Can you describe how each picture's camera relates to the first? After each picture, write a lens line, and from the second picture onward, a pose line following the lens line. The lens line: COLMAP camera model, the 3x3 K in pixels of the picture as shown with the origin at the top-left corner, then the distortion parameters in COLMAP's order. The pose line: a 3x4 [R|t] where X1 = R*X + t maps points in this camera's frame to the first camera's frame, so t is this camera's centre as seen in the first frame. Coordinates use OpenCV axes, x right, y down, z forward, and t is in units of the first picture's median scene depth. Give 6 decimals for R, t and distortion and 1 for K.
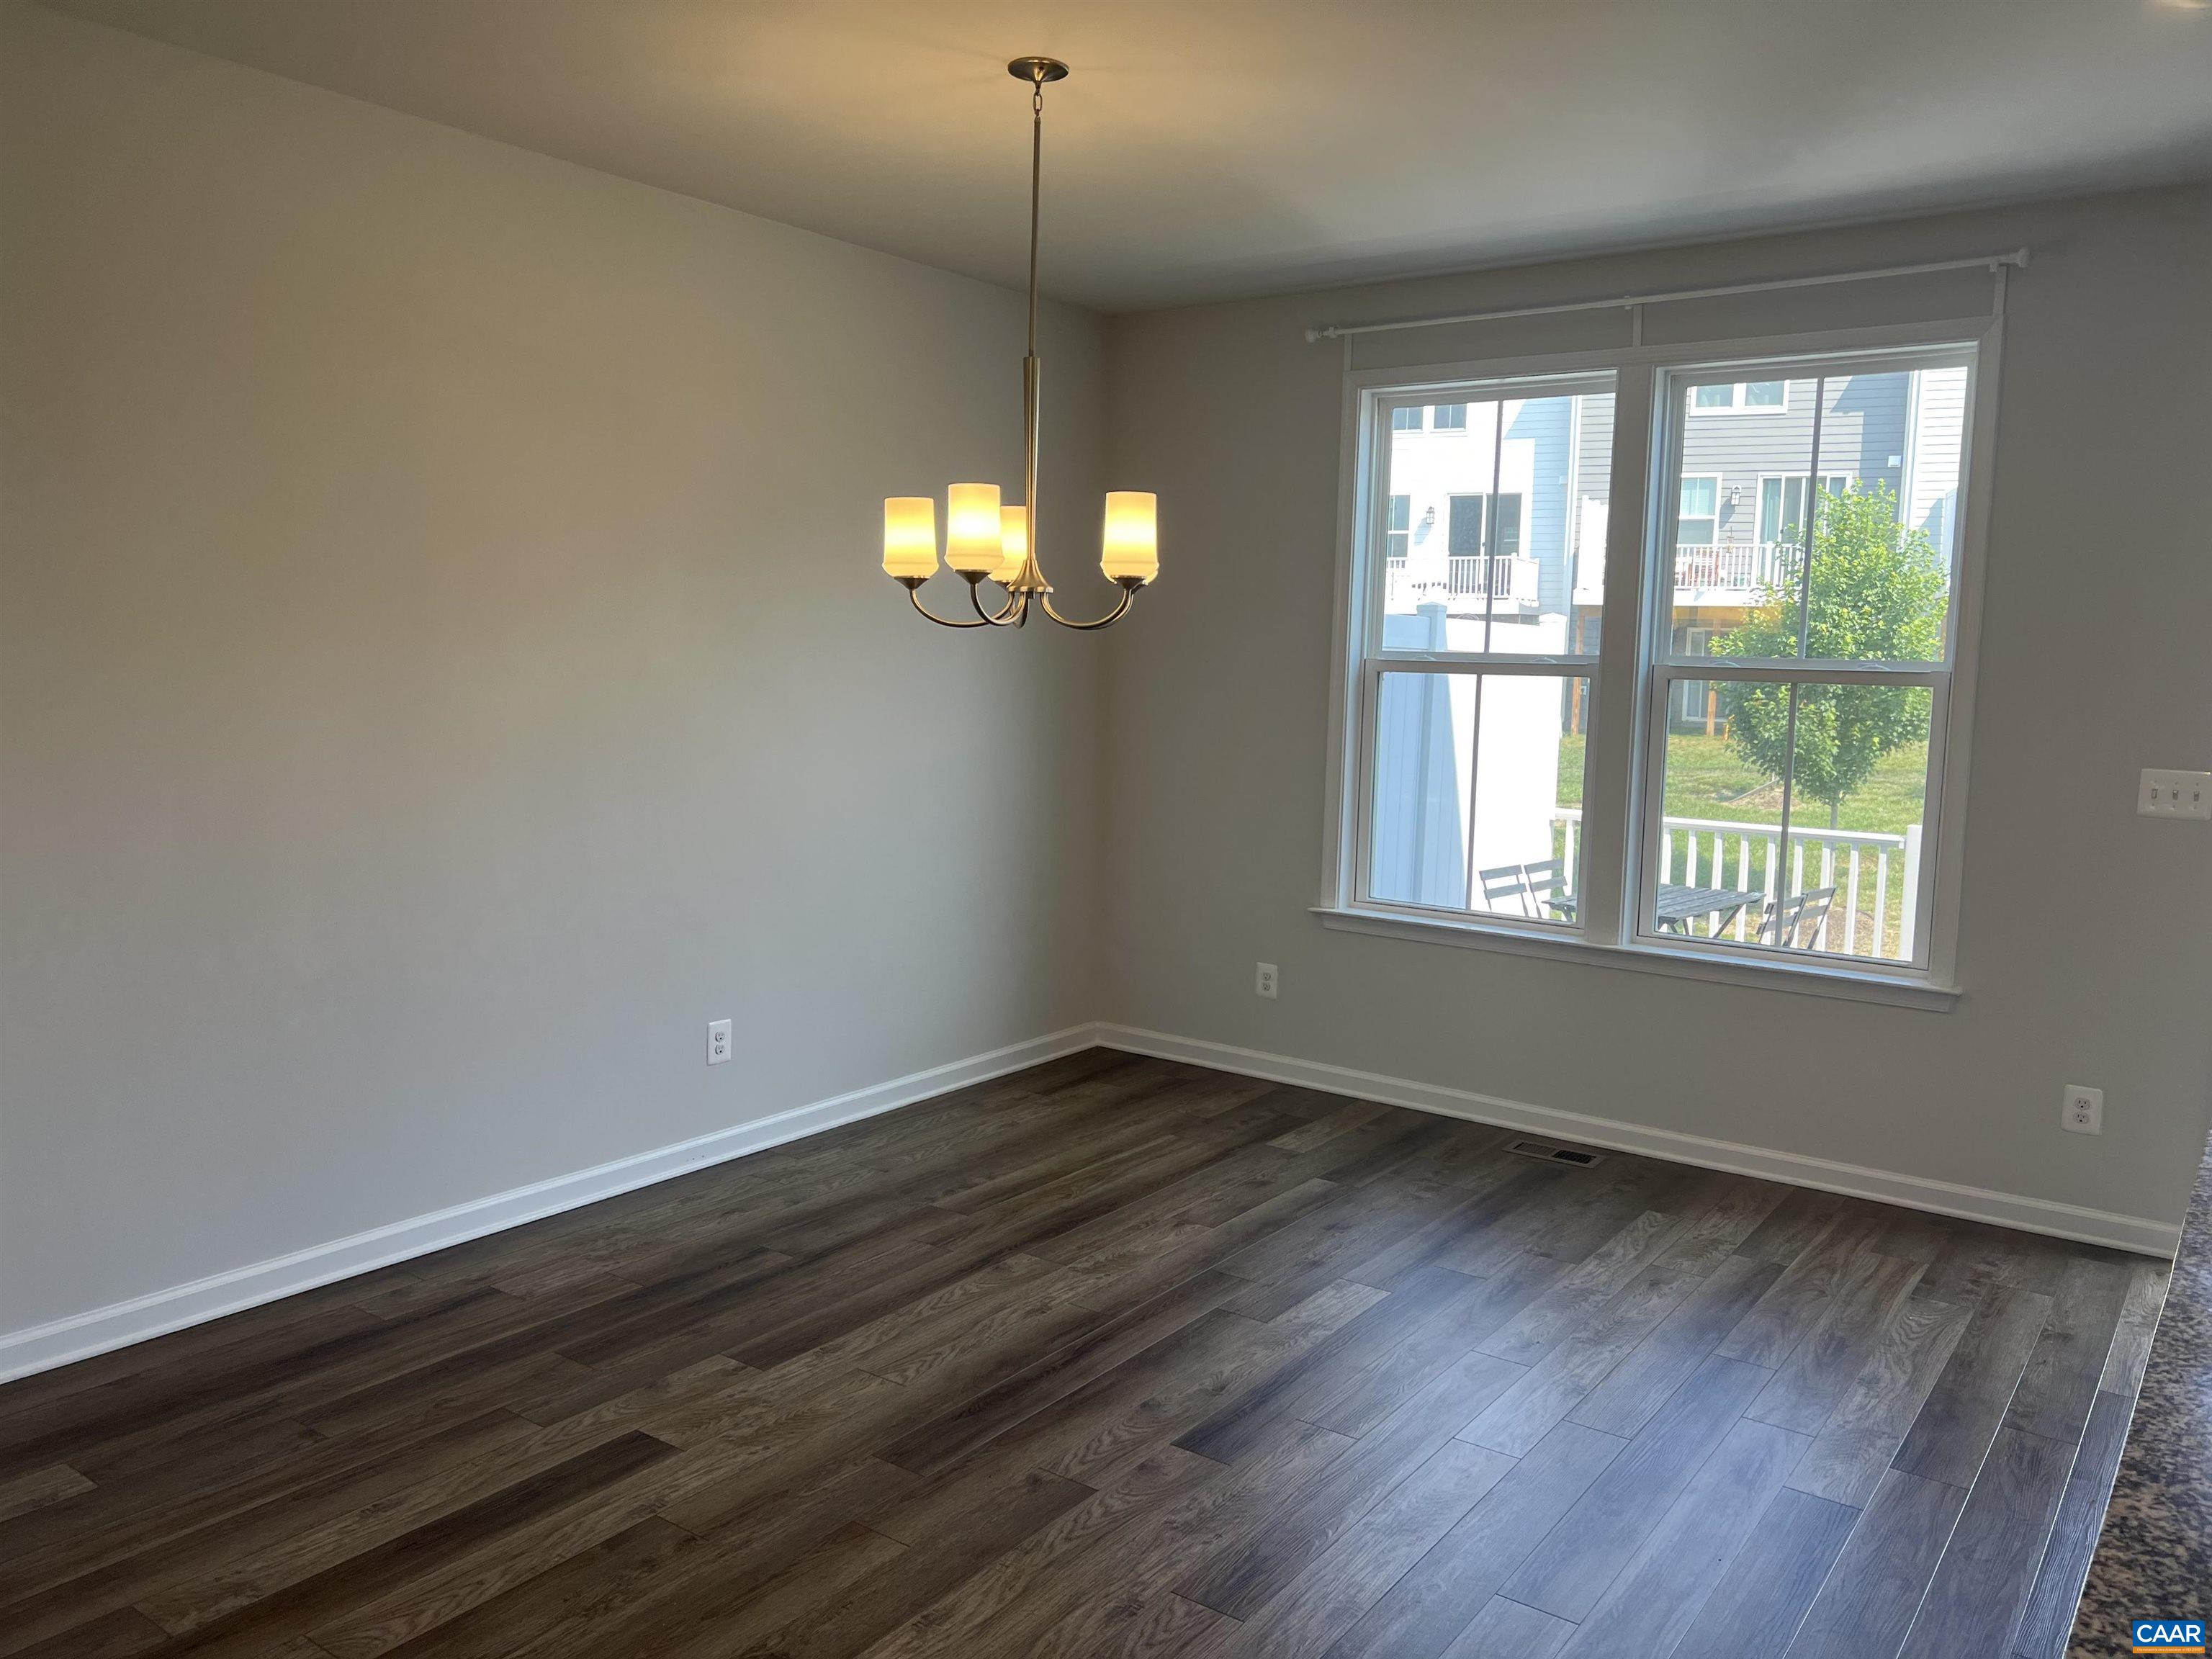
lens RADIAL K [[1673.5, 0, 1111.9], [0, 1673.5, 840.0], [0, 0, 1]] dist [0.014907, -0.006277]
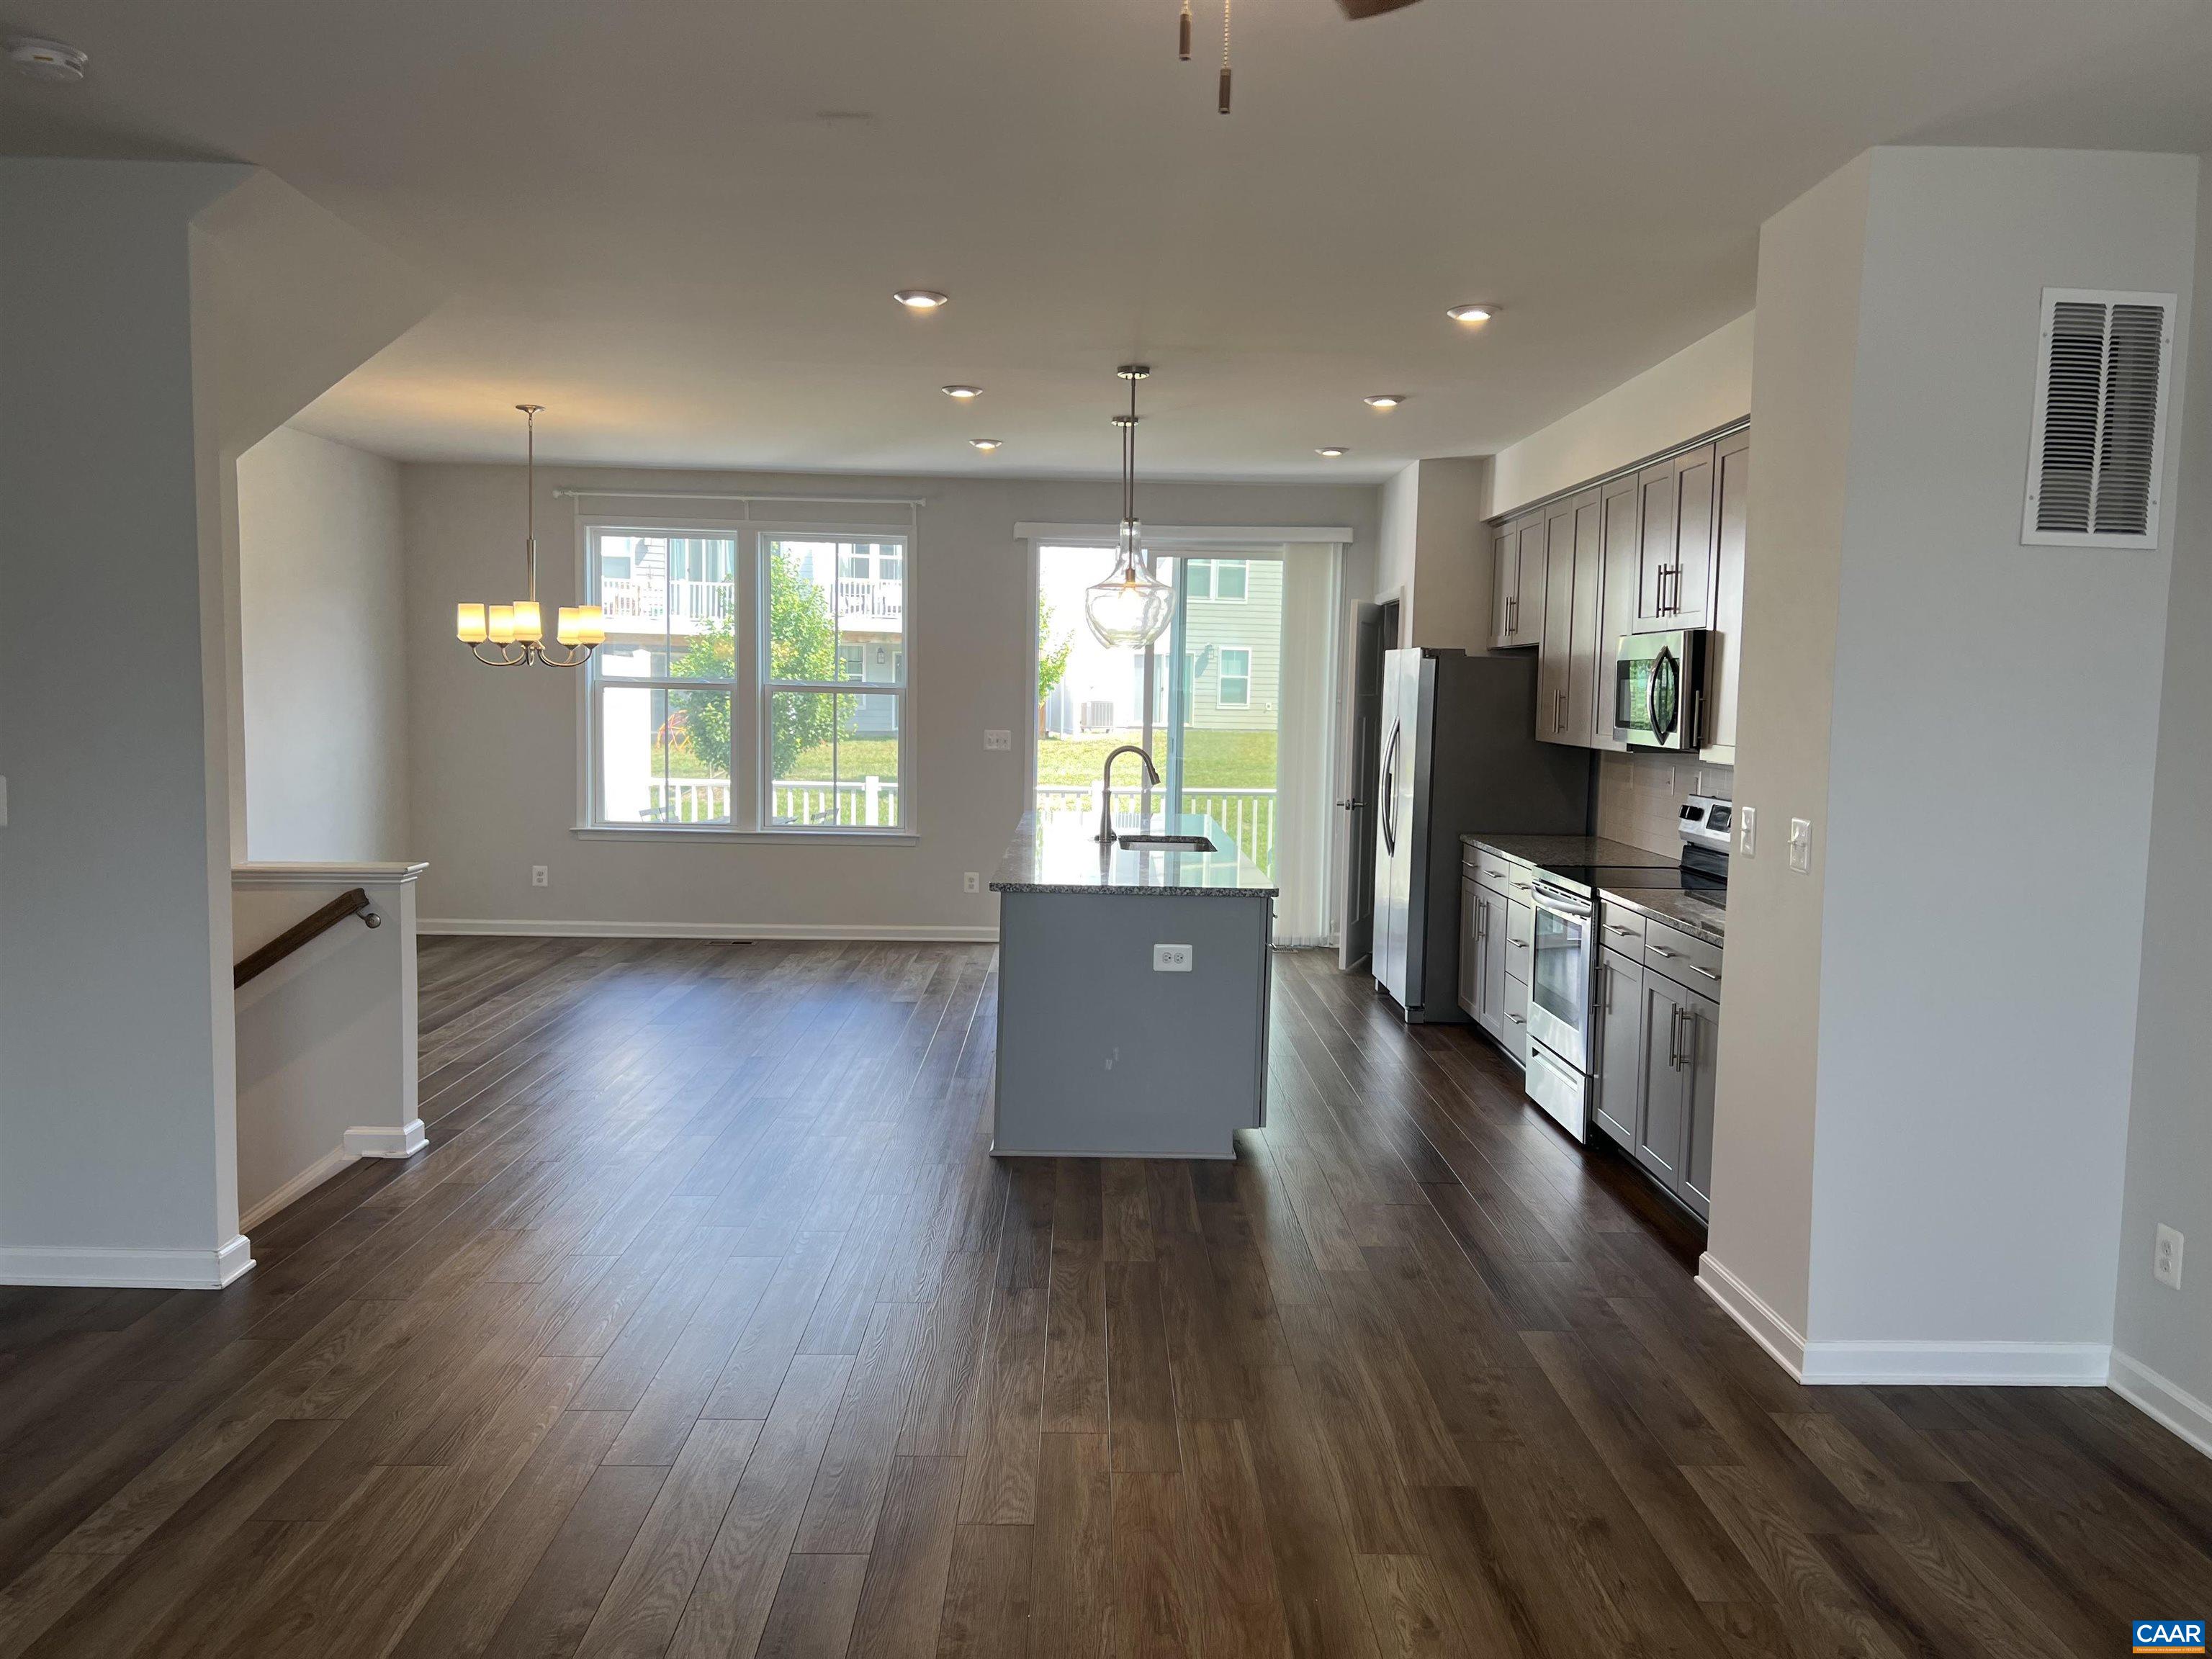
lens RADIAL K [[1673.5, 0, 1107.2], [0, 1673.5, 834.1], [0, 0, 1]] dist [0.014907, -0.006277]
pose [[0.803175, -0.057204, 0.592991, -0.476637], [0.066160, 0.997787, 0.006643, 0.075700], [-0.592059, 0.033897, 0.805182, -0.723519]]
